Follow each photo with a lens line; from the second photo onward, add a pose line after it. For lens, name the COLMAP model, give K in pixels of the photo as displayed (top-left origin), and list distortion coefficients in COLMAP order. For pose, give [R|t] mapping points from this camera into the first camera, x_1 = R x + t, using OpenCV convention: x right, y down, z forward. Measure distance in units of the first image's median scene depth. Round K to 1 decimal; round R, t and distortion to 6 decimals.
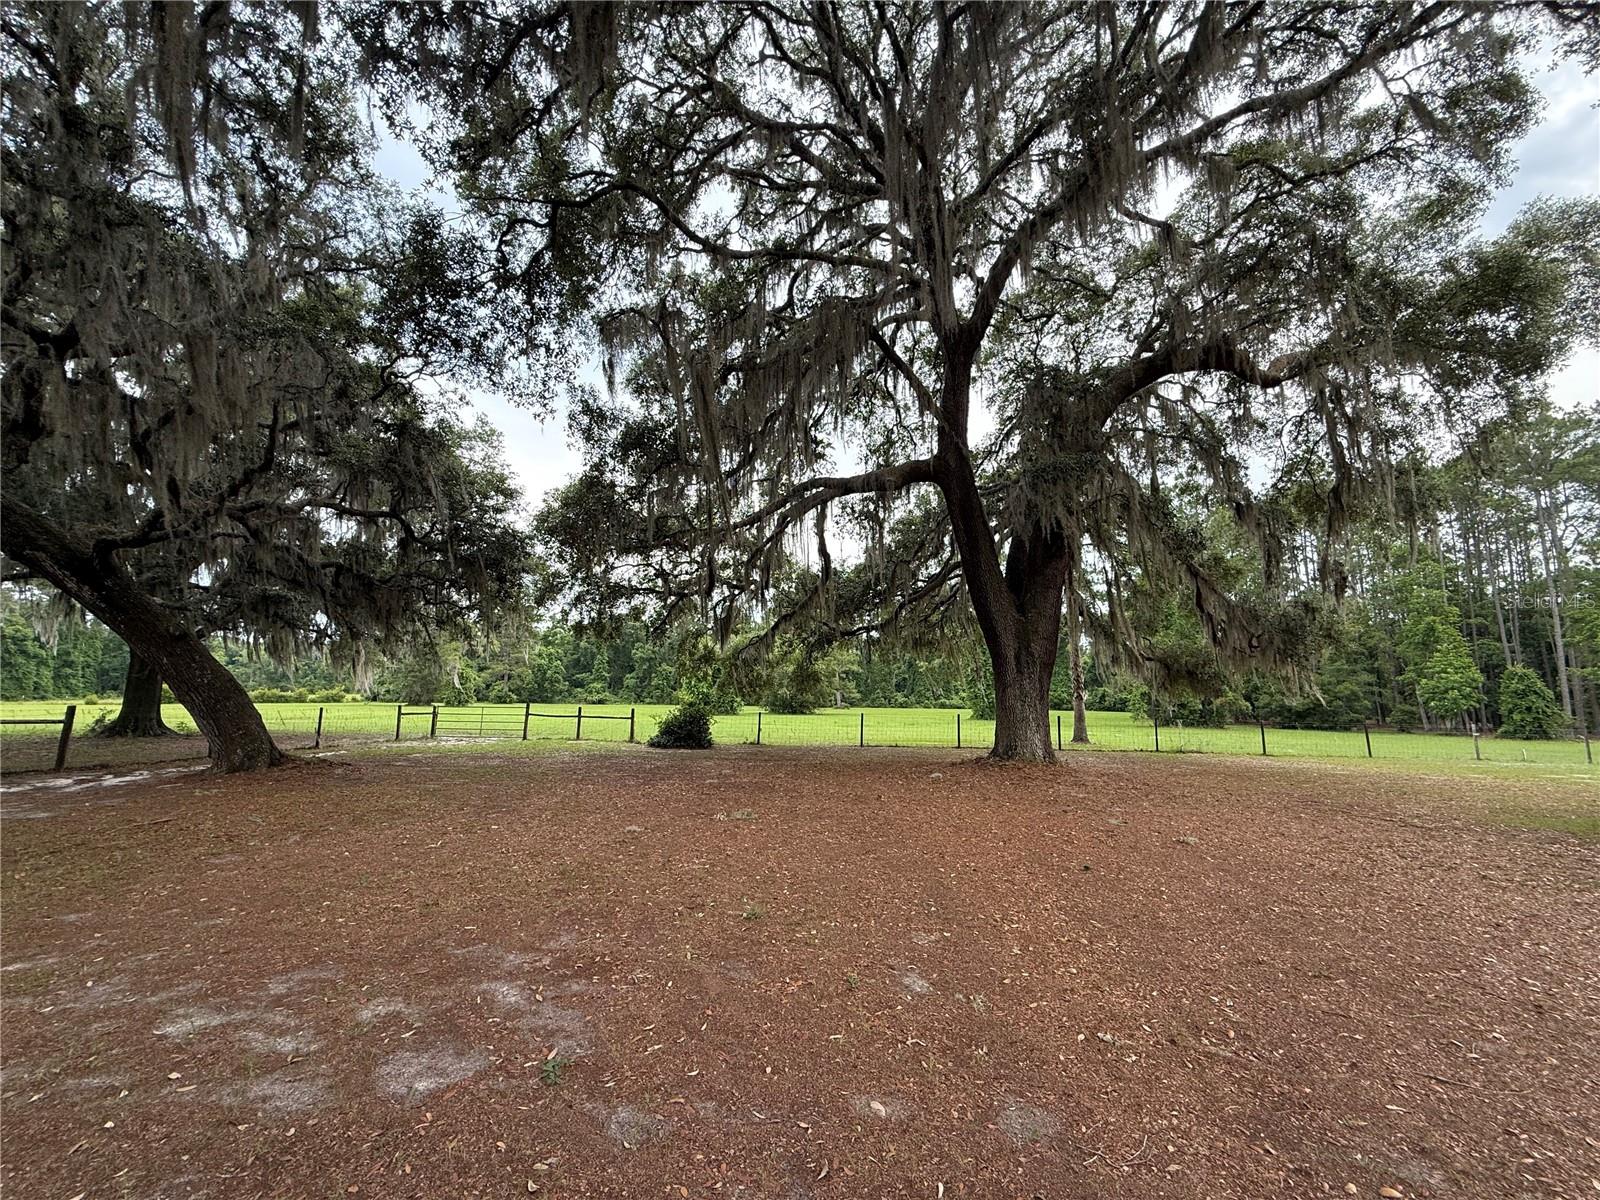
lens RADIAL K [[638.8, 0, 795.8], [0, 638.8, 600.6], [0, 0, 1]] dist [0.002896, -0.000105]
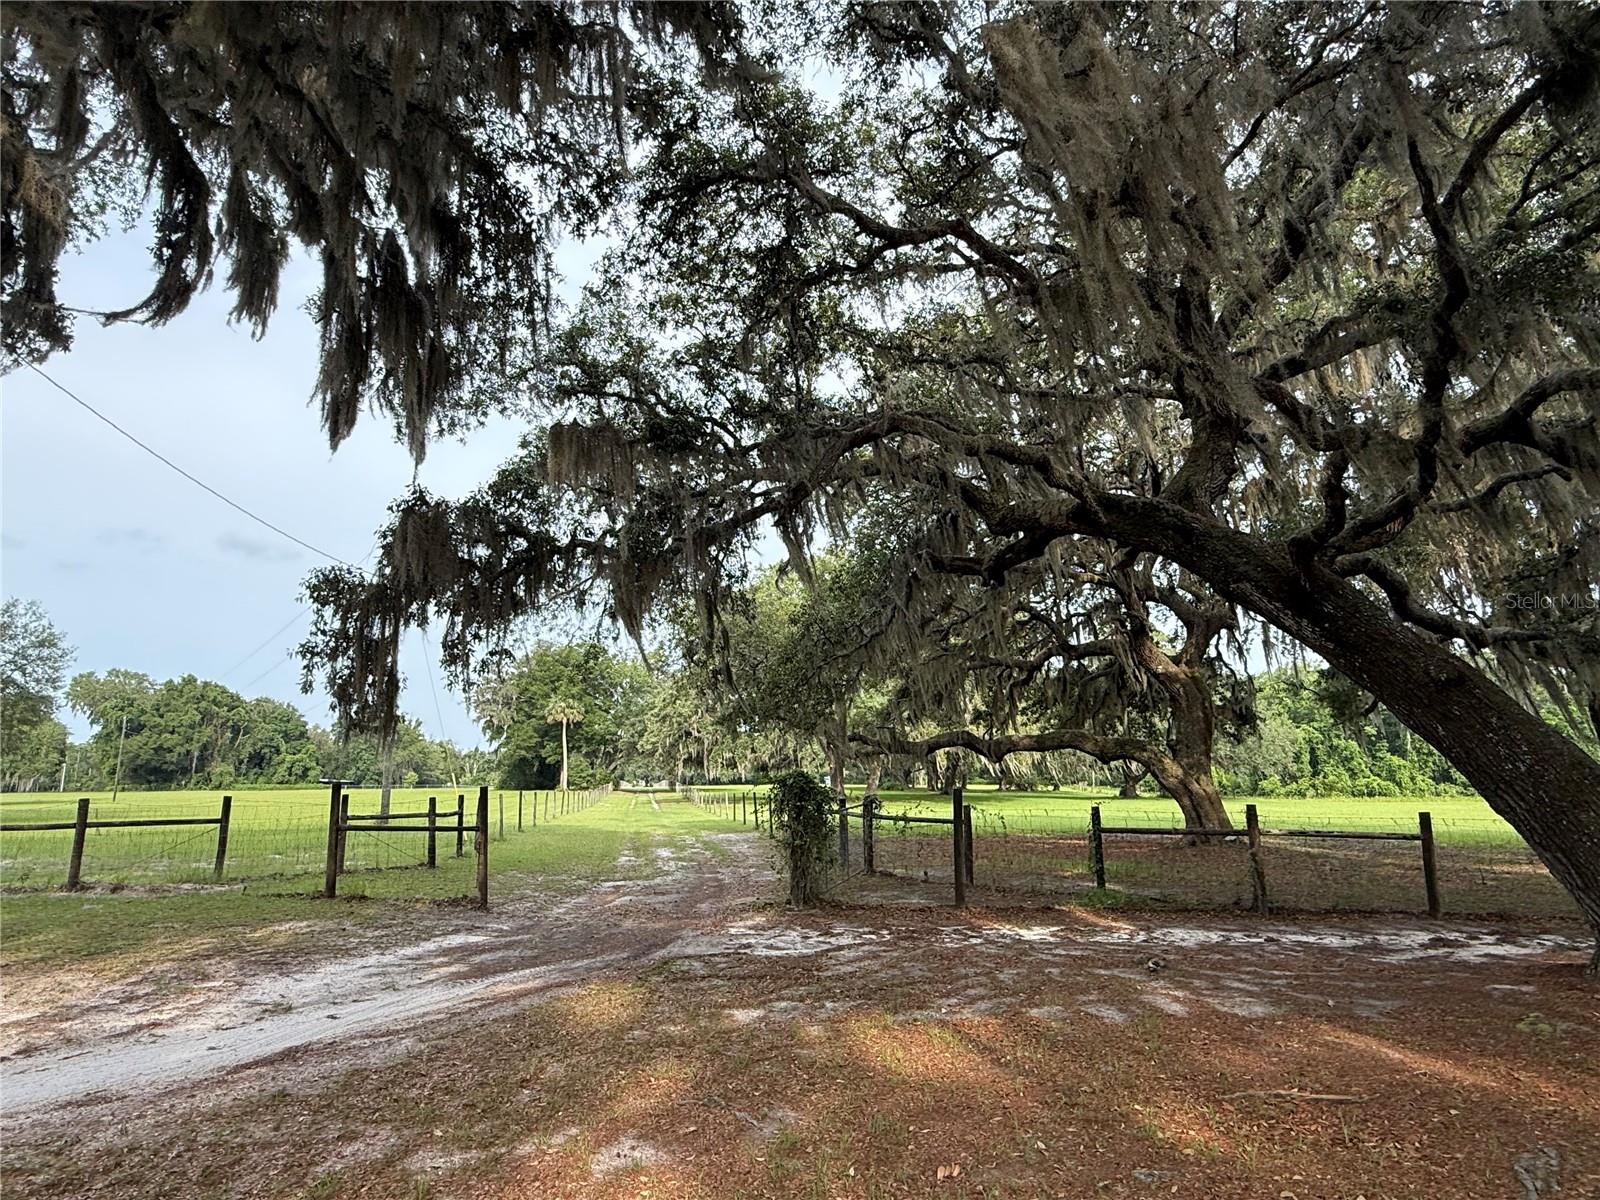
lens RADIAL K [[895.6, 0, 797.3], [0, 895.6, 603.9], [0, 0, 1]] dist [-0.000607, 0.000218]
pose [[-0.039504, -0.207718, -0.977391, -0.137233], [0.150727, 0.965723, -0.211330, 0.041820], [0.987786, -0.155667, -0.006841, 0.302414]]
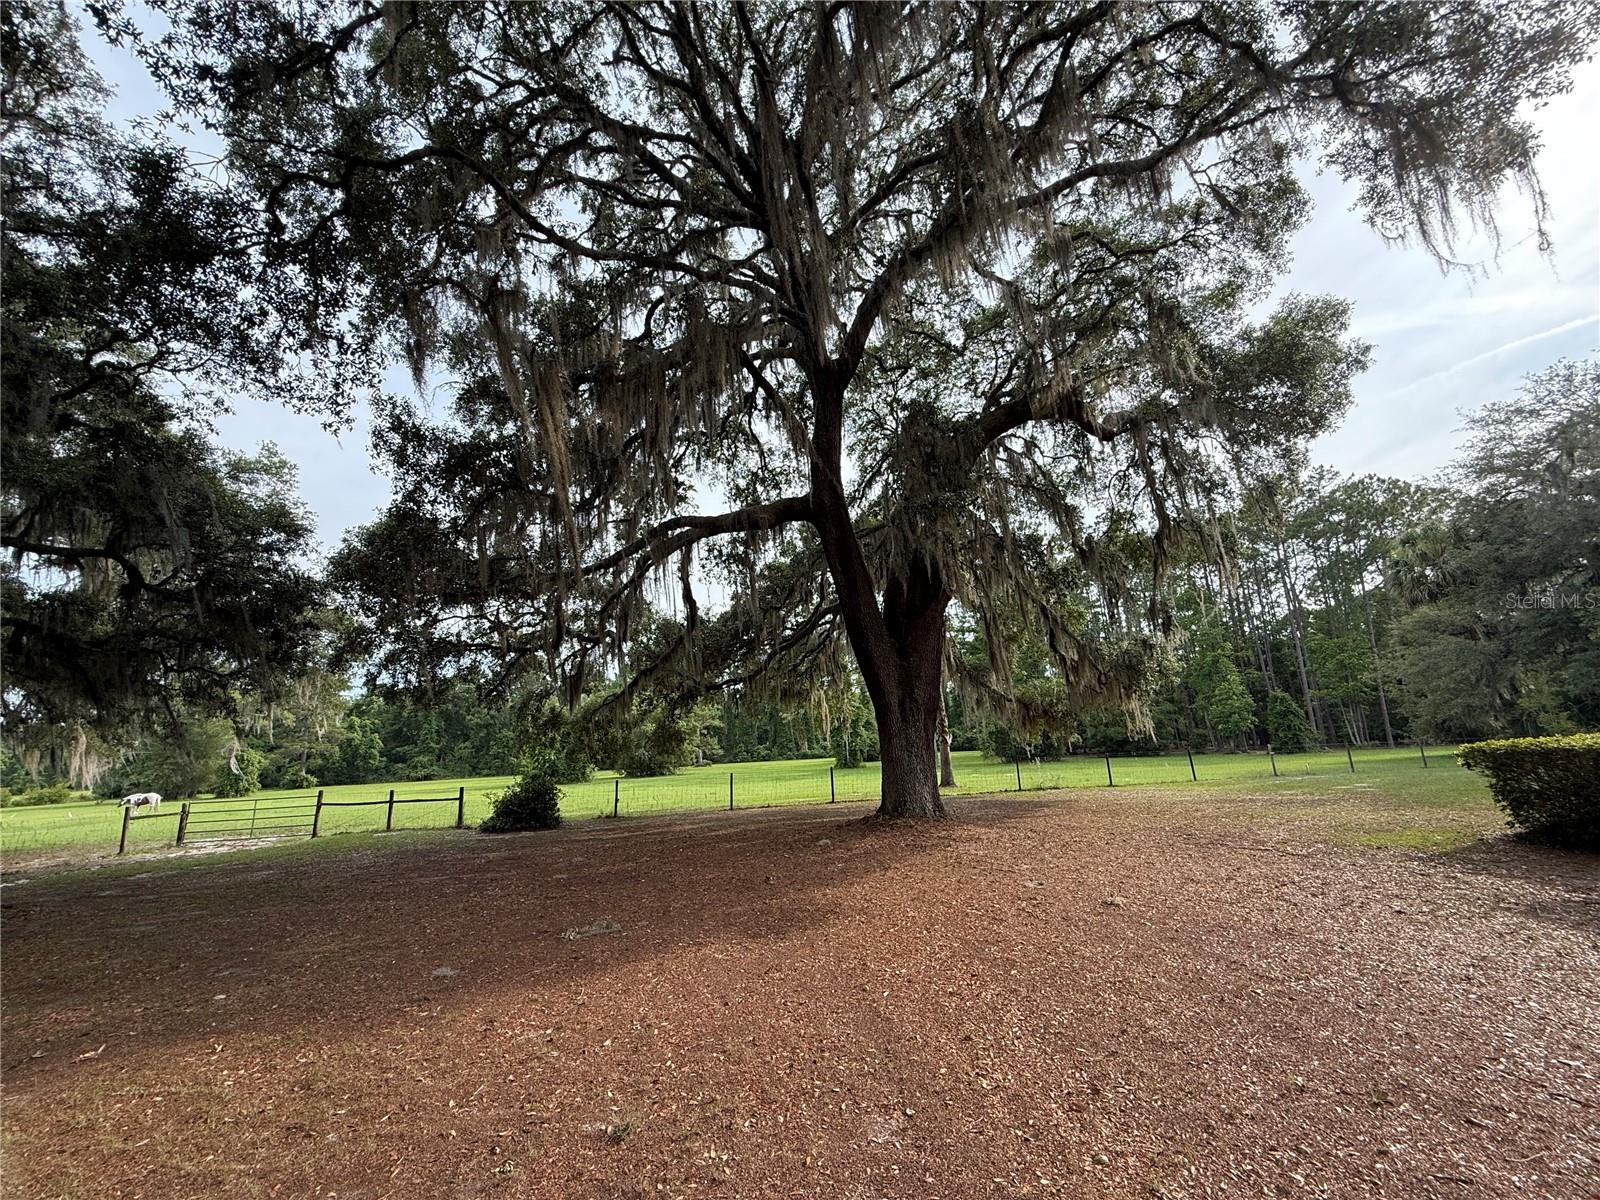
lens RADIAL K [[638.8, 0, 795.8], [0, 638.8, 600.6], [0, 0, 1]] dist [0.002896, -0.000105]
pose [[0.975051, -0.012553, 0.221626, -0.009480], [0.030765, 0.996406, -0.078917, 0.003752], [-0.219839, 0.083767, 0.971933, 0.074595]]
